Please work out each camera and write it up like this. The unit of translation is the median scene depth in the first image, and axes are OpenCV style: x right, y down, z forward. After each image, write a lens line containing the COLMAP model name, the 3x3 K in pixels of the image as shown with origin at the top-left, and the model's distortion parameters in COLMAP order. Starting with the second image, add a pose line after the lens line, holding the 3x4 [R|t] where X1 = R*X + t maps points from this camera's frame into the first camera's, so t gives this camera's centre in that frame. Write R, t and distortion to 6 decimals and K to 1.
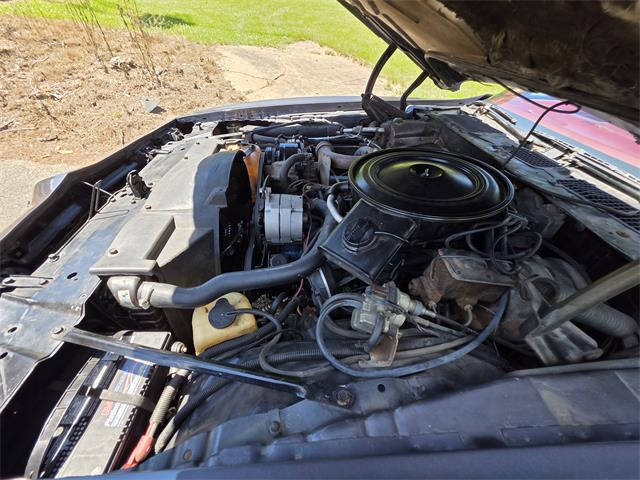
lens RADIAL K [[255.5, 0, 322.6], [0, 255.5, 241.4], [0, 0, 1]] dist [0.001517, -0.000105]
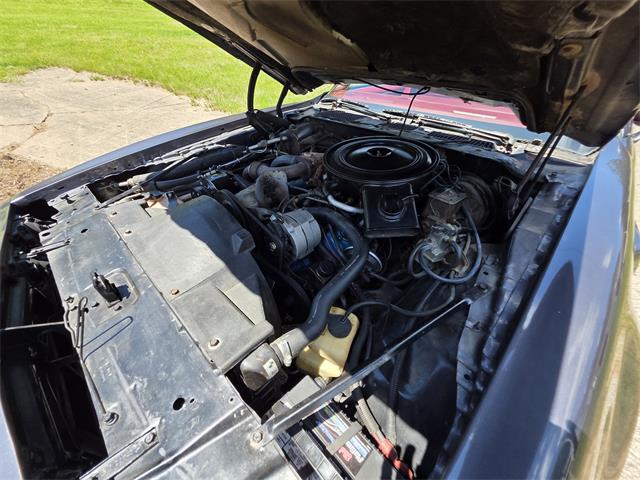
lens RADIAL K [[255.5, 0, 322.6], [0, 255.5, 241.4], [0, 0, 1]] dist [0.001517, -0.000105]
pose [[0.737925, -0.458794, 0.494949, -0.542937], [0.470041, 0.875650, 0.110898, -0.117031], [-0.484282, 0.150812, 0.861816, 0.035094]]
